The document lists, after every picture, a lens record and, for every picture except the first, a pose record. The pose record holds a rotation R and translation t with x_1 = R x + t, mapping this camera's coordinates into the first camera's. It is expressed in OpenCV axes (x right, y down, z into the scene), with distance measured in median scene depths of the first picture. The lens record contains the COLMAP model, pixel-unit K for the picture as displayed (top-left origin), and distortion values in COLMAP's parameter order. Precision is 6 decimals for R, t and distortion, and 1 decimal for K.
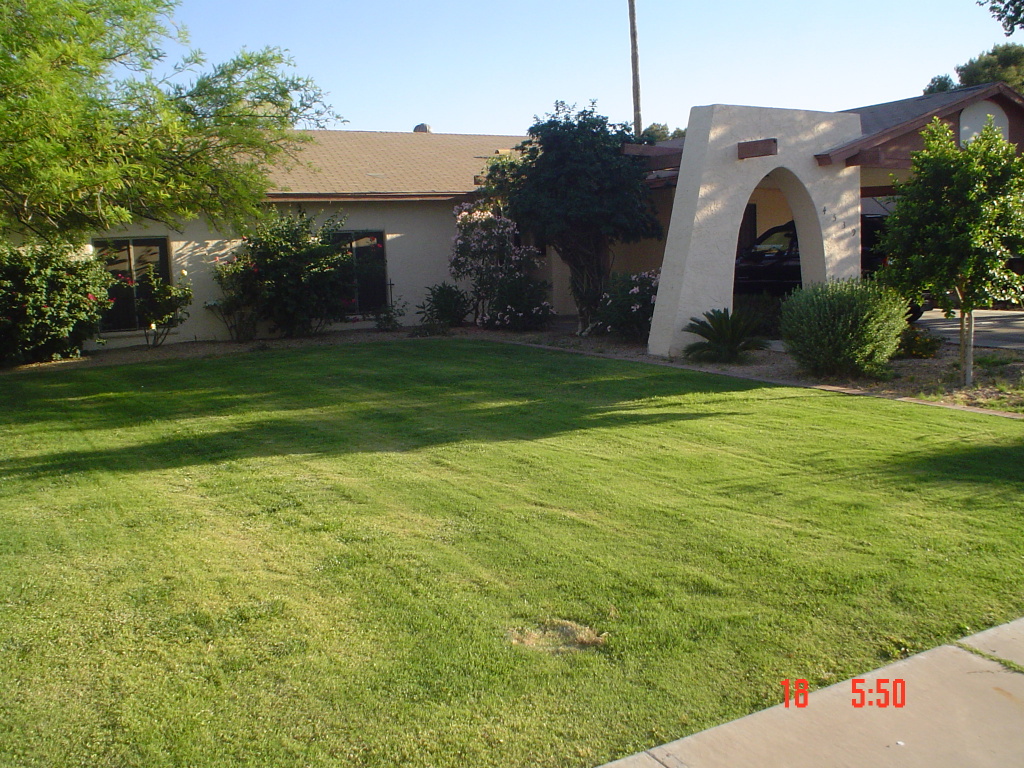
lens RADIAL K [[971.1, 0, 509.9], [0, 971.1, 387.3], [0, 0, 1]] dist [-0.087363, 0.000000]
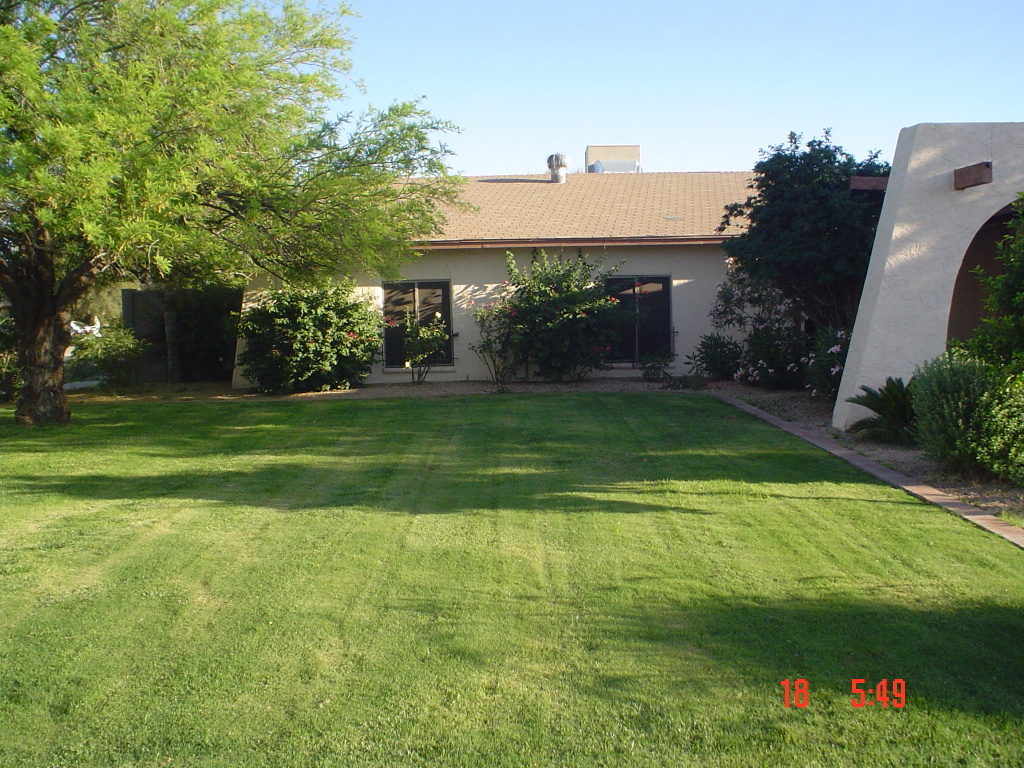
lens RADIAL K [[971.1, 0, 511.9], [0, 971.1, 385.0], [0, 0, 1]] dist [-0.087363, 0.000000]
pose [[0.868906, 0.055462, -0.491860, 0.270898], [-0.076817, 0.996773, -0.023307, -0.025867], [0.488980, 0.058035, 0.870363, 0.125217]]
